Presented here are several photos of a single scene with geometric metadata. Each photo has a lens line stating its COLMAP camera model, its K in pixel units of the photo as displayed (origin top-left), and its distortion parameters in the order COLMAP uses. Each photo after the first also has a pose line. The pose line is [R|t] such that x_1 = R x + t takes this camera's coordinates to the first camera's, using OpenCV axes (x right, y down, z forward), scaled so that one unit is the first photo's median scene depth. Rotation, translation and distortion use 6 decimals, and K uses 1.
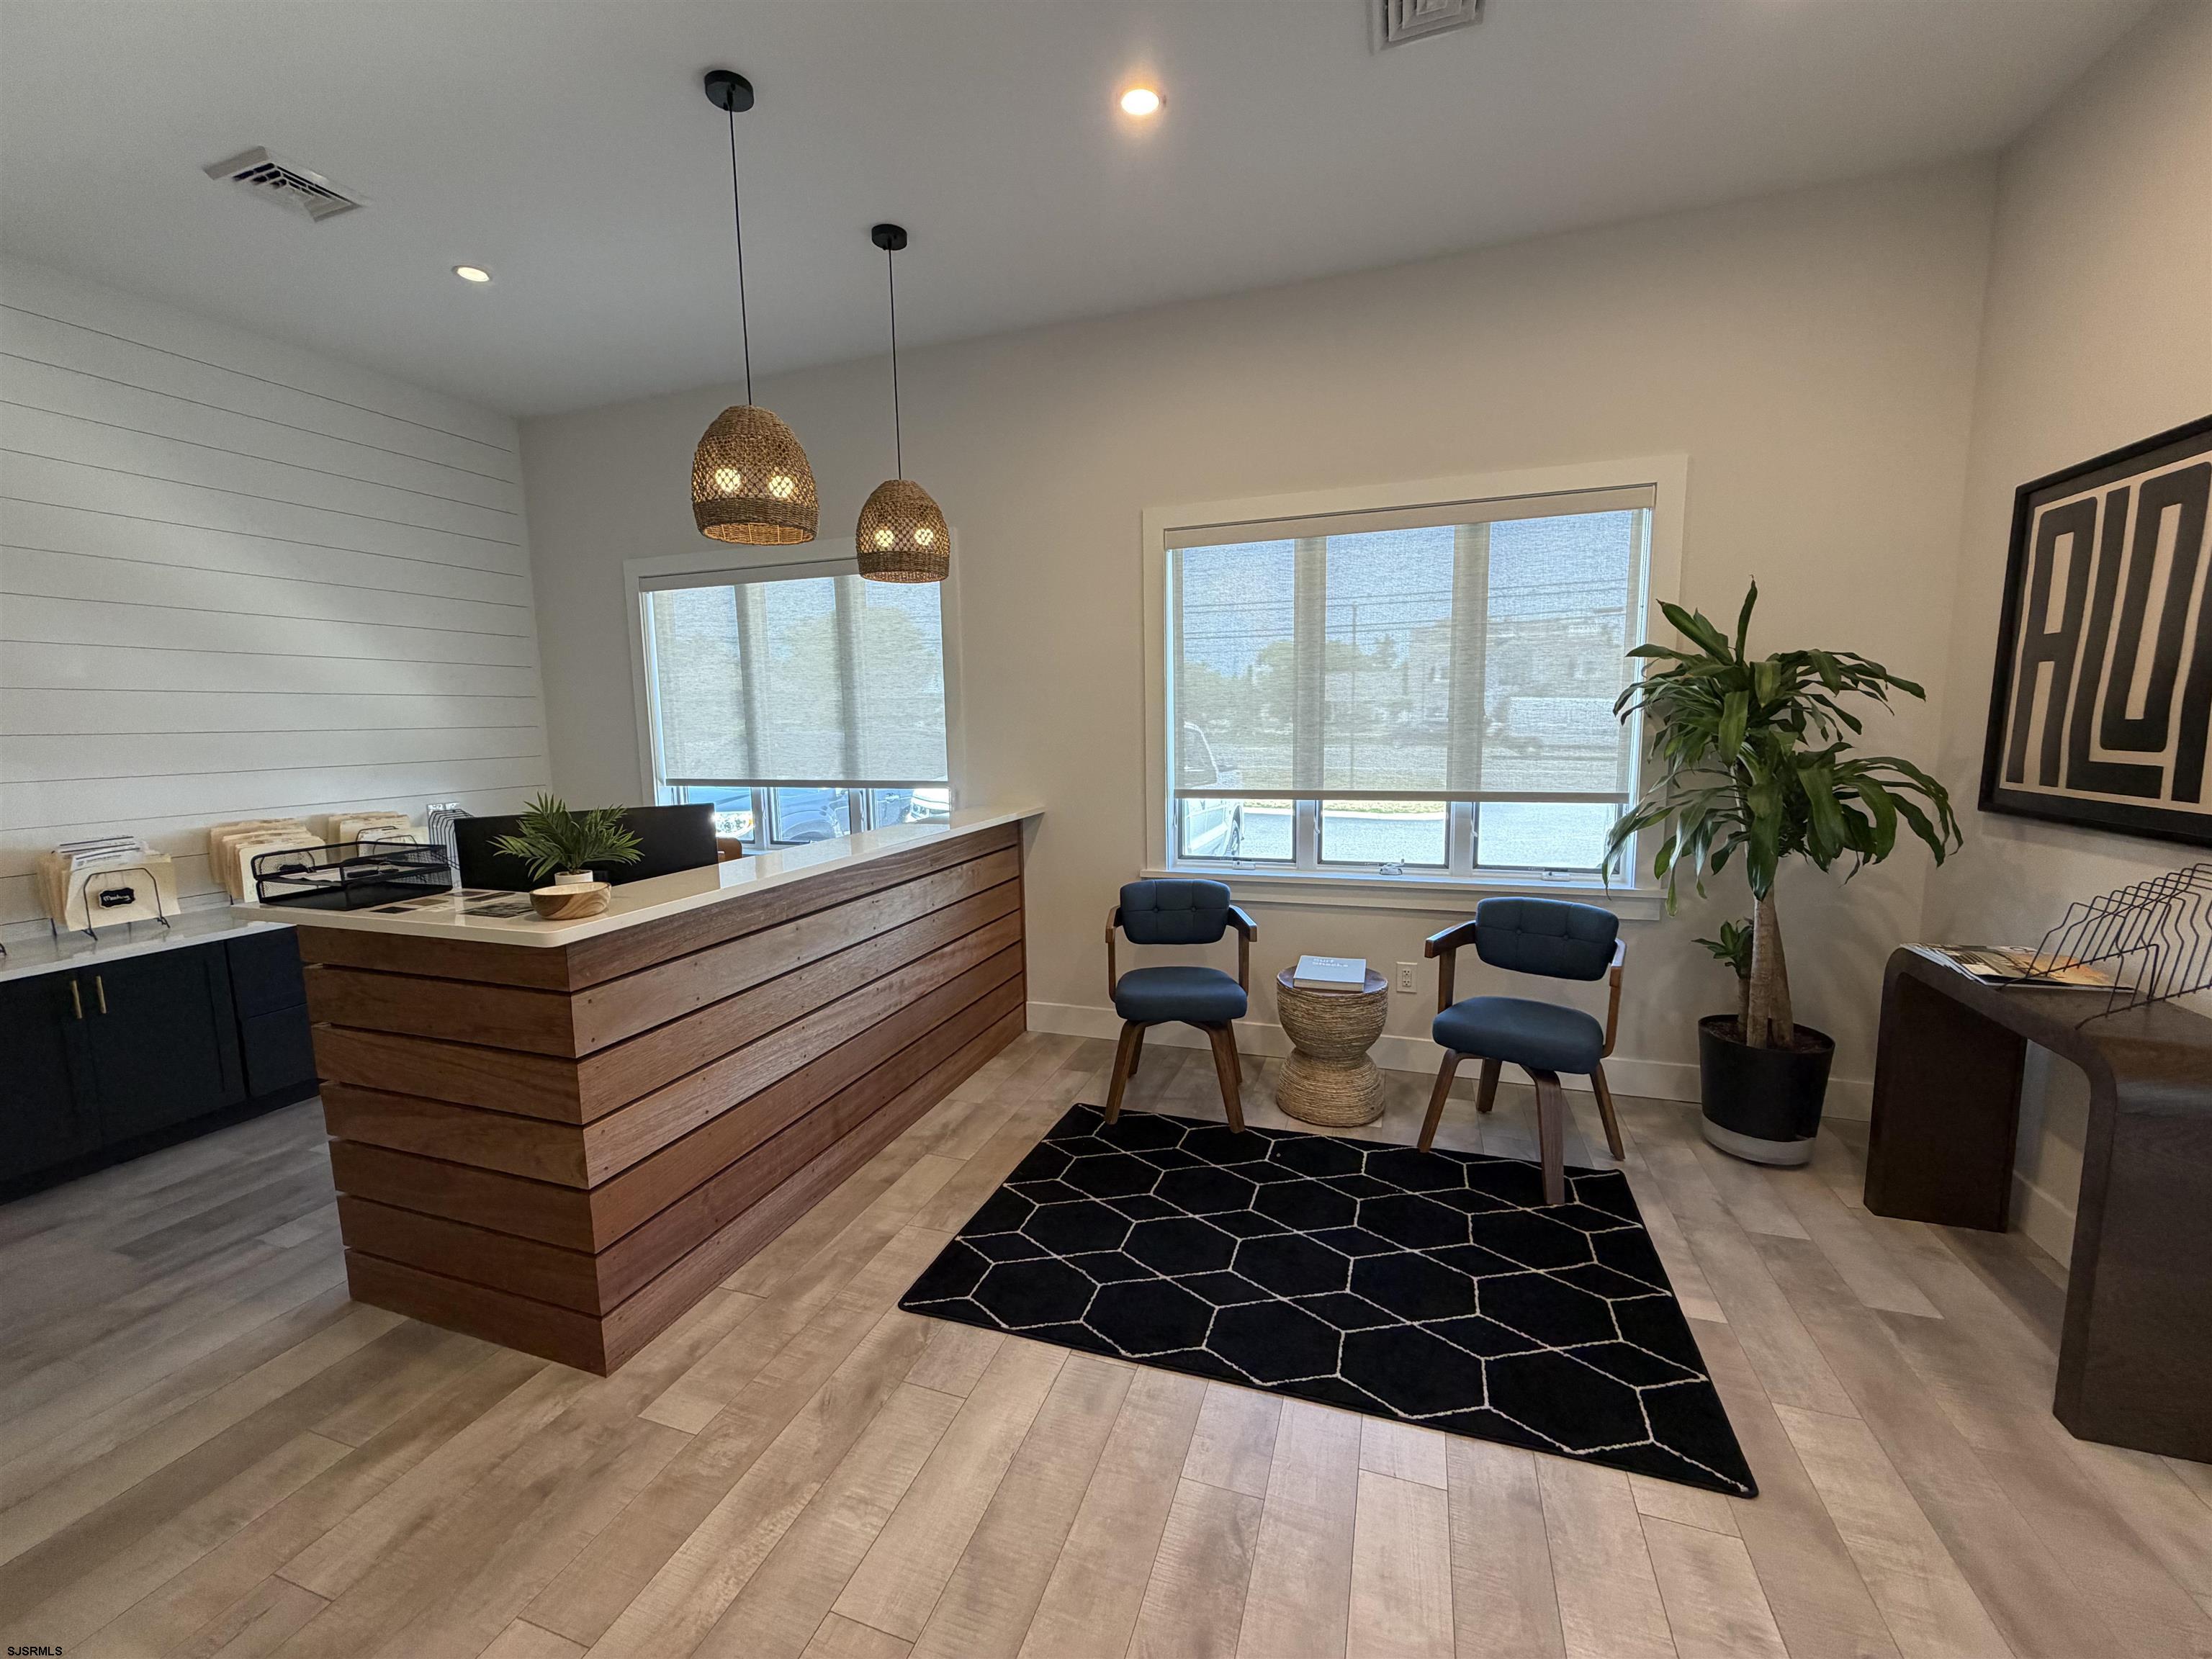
lens RADIAL K [[882.2, 0, 1101.7], [0, 882.2, 827.7], [0, 0, 1]] dist [0.000315, -0.000048]
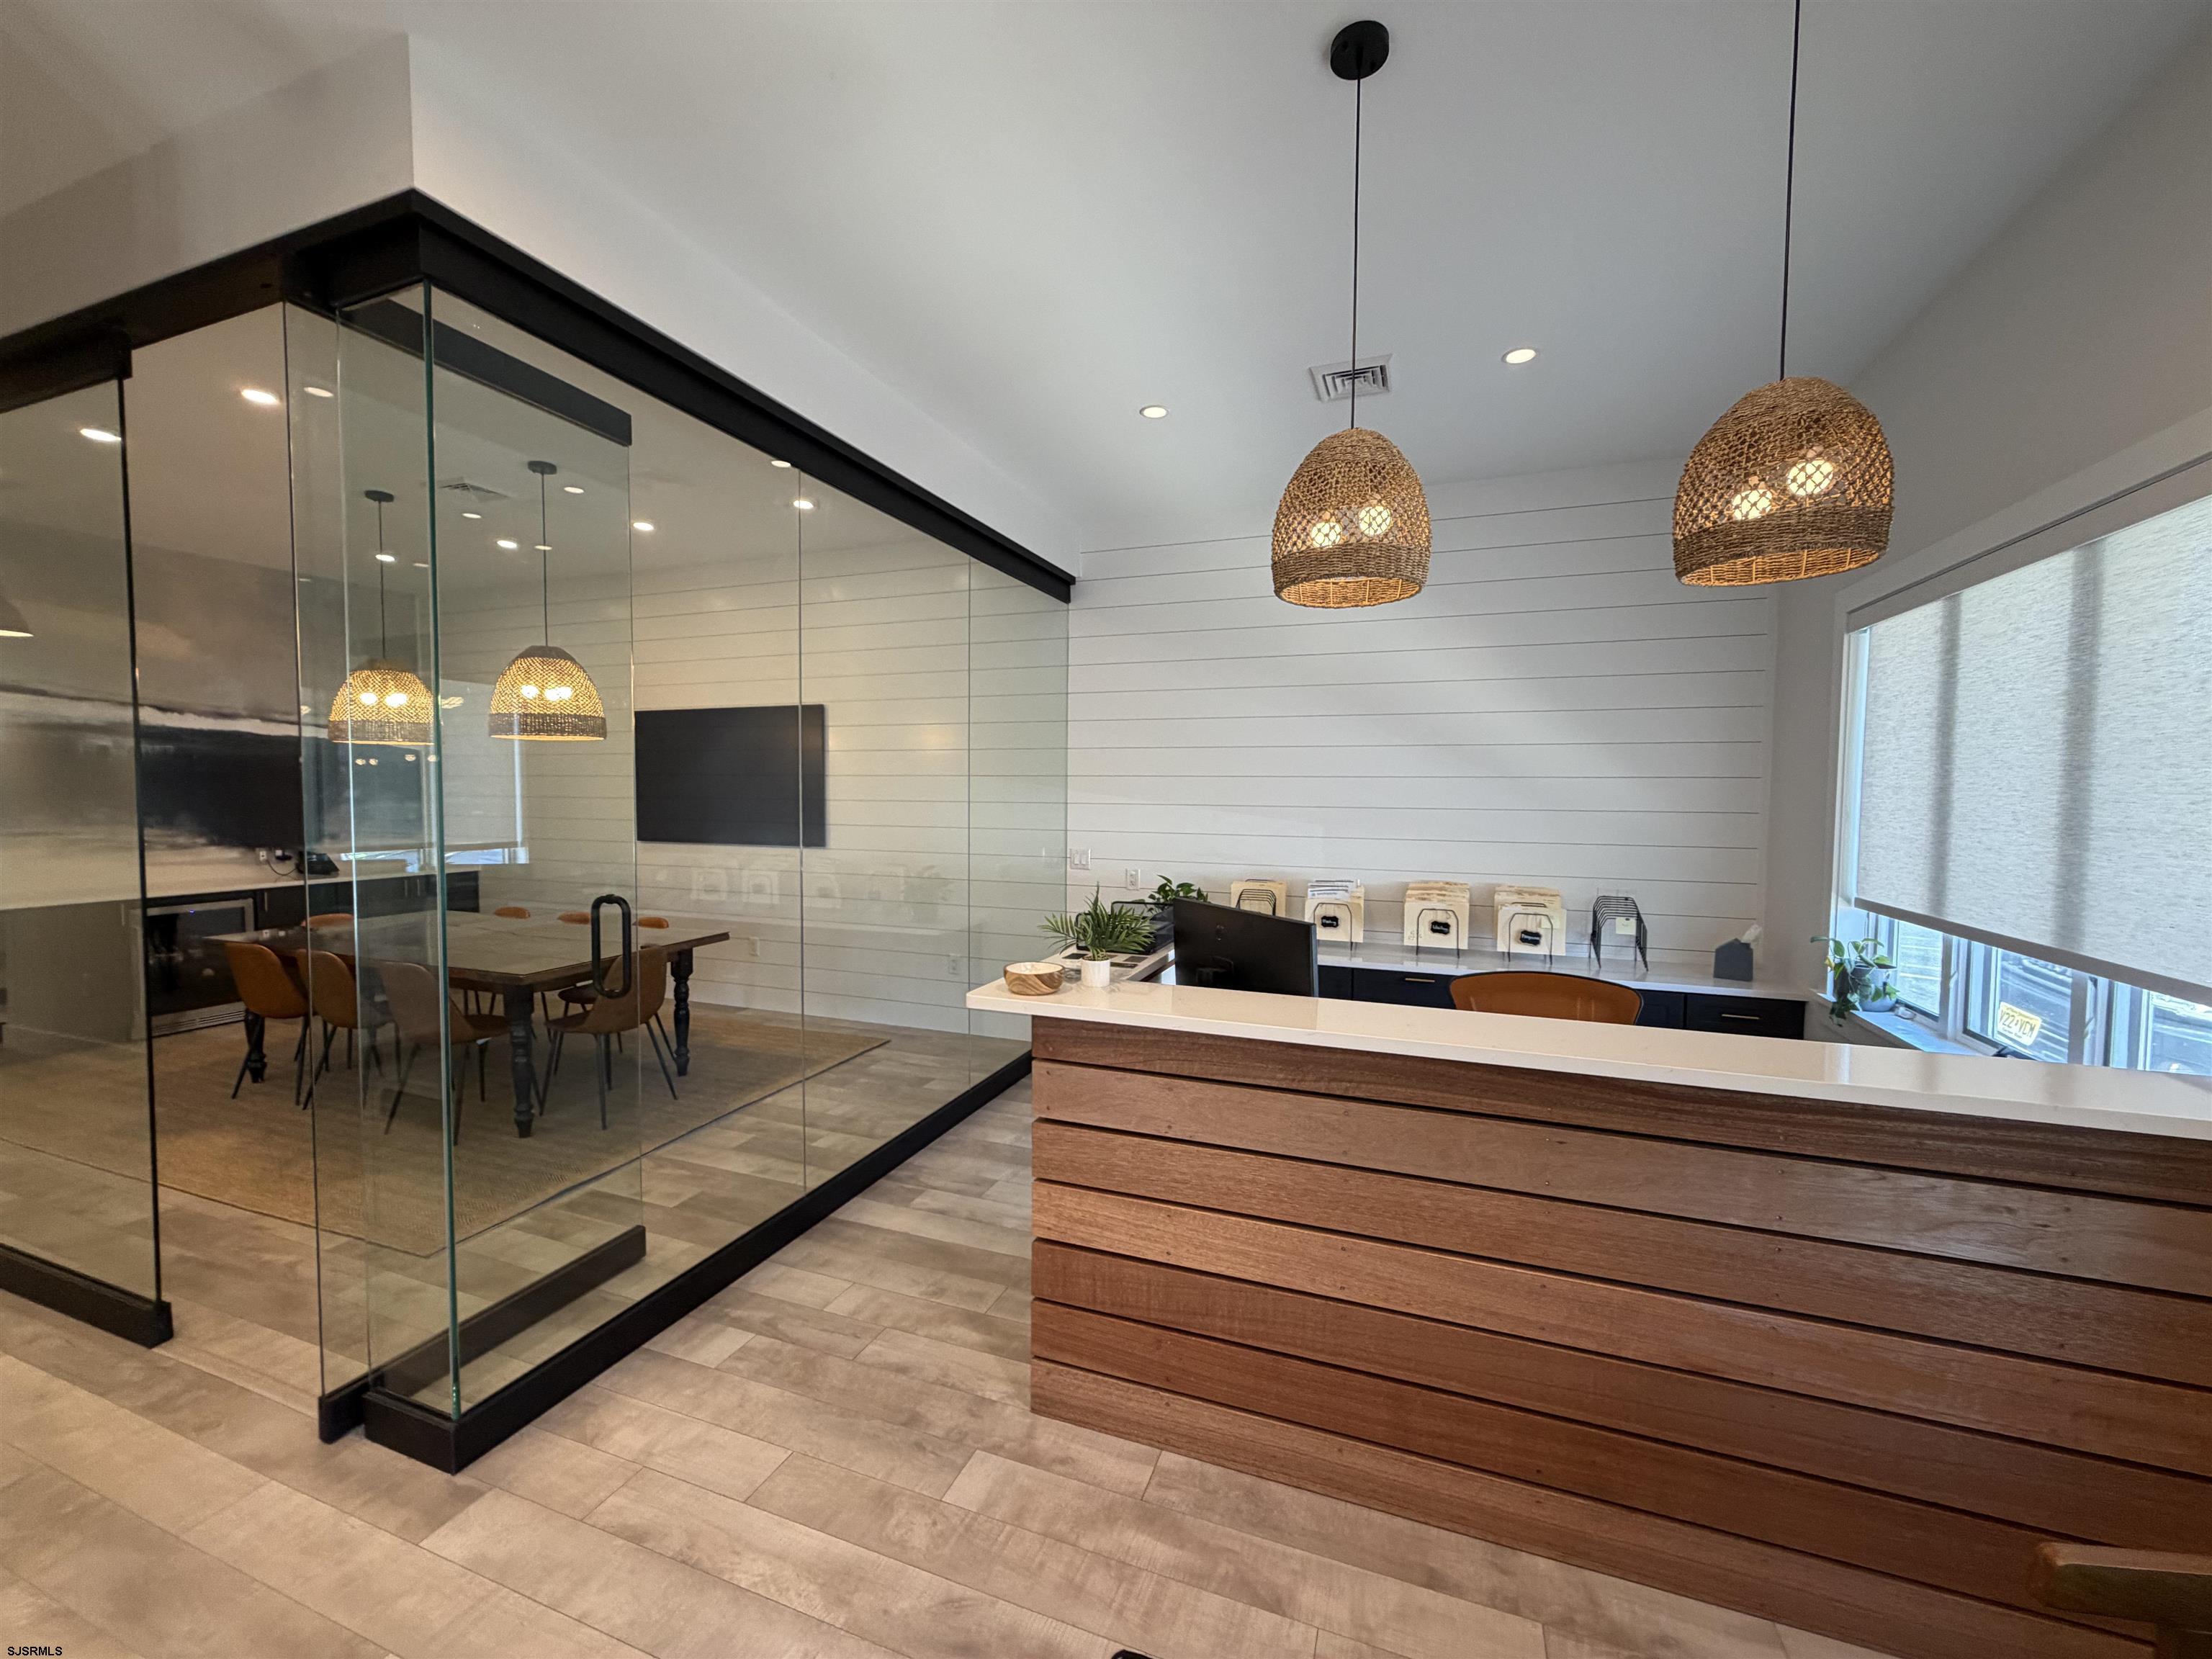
lens RADIAL K [[882.3, 0, 1100.9], [0, 882.3, 831.6], [0, 0, 1]] dist [0.001741, -0.000115]
pose [[-0.026445, 0.066899, -0.997409, 0.360602], [-0.130726, 0.988959, 0.069798, -0.135533], [0.991066, 0.132233, -0.017408, 0.740868]]
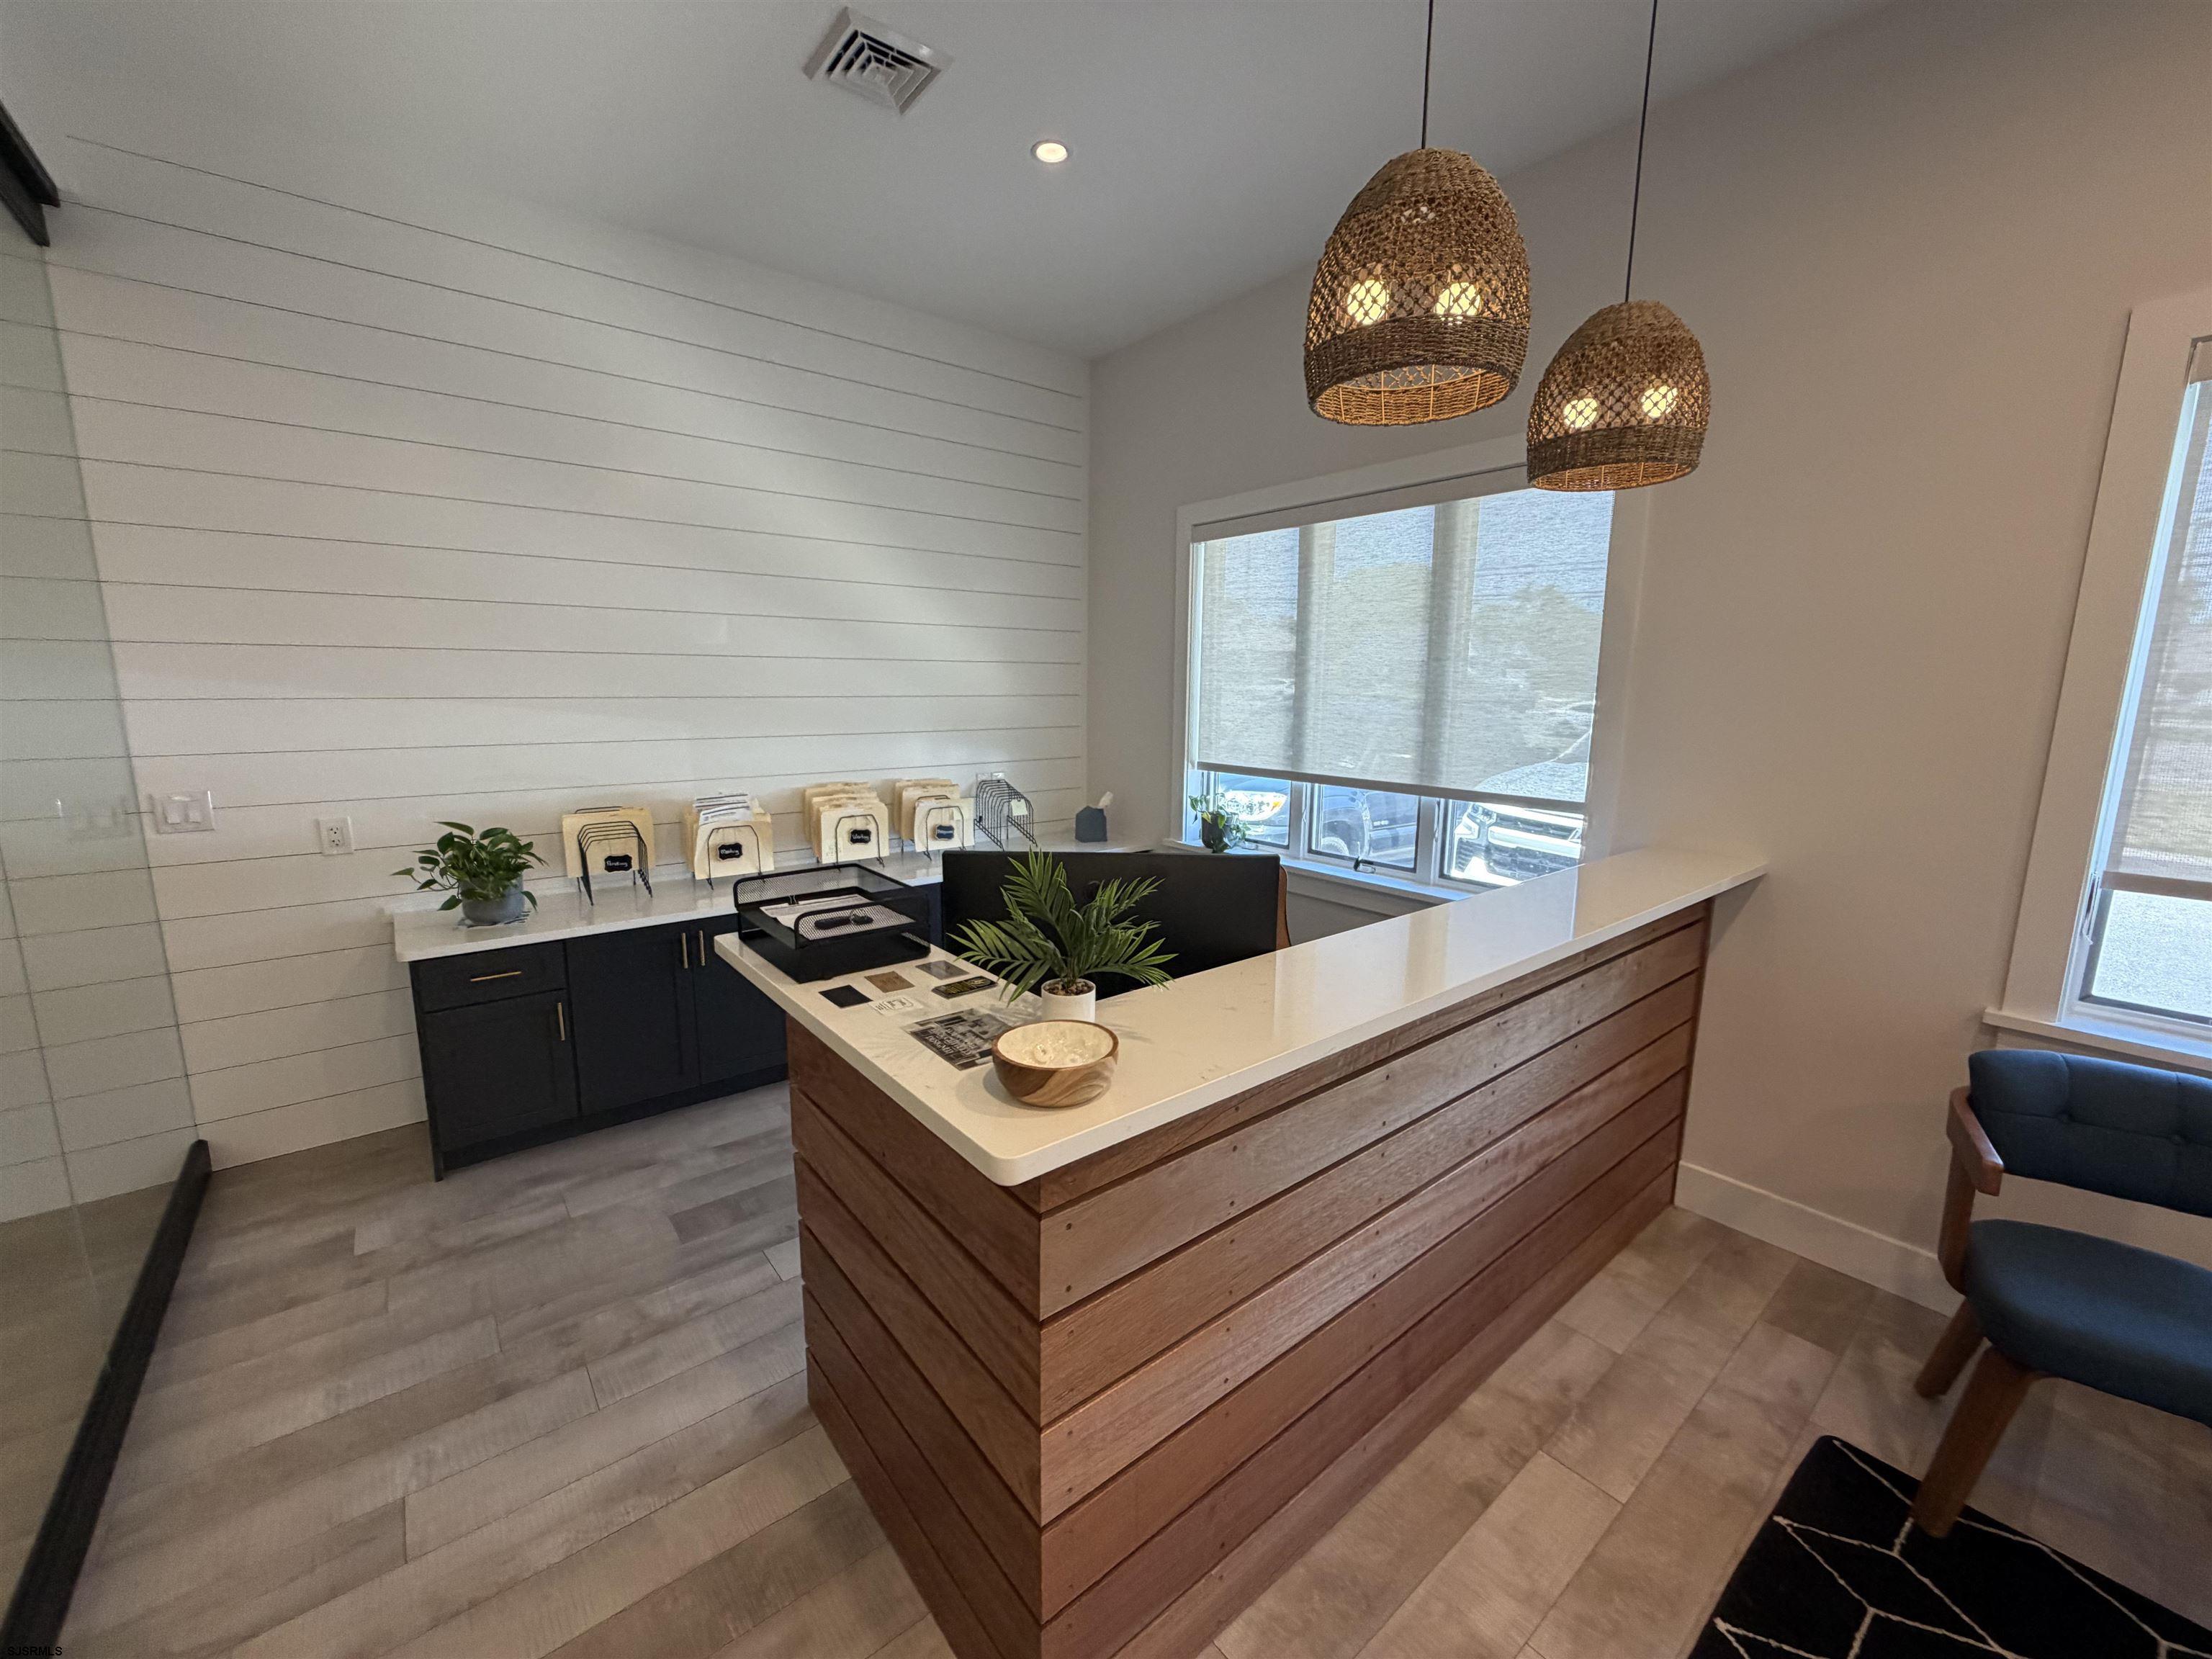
lens RADIAL K [[880.0, 0, 1100.8], [0, 880.0, 831.3], [0, 0, 1]] dist [-0.000388, -0.000172]
pose [[0.848255, 0.113227, -0.517342, -0.209888], [-0.088526, 0.993448, 0.072278, -0.072748], [0.522136, -0.015512, 0.852721, 0.373669]]
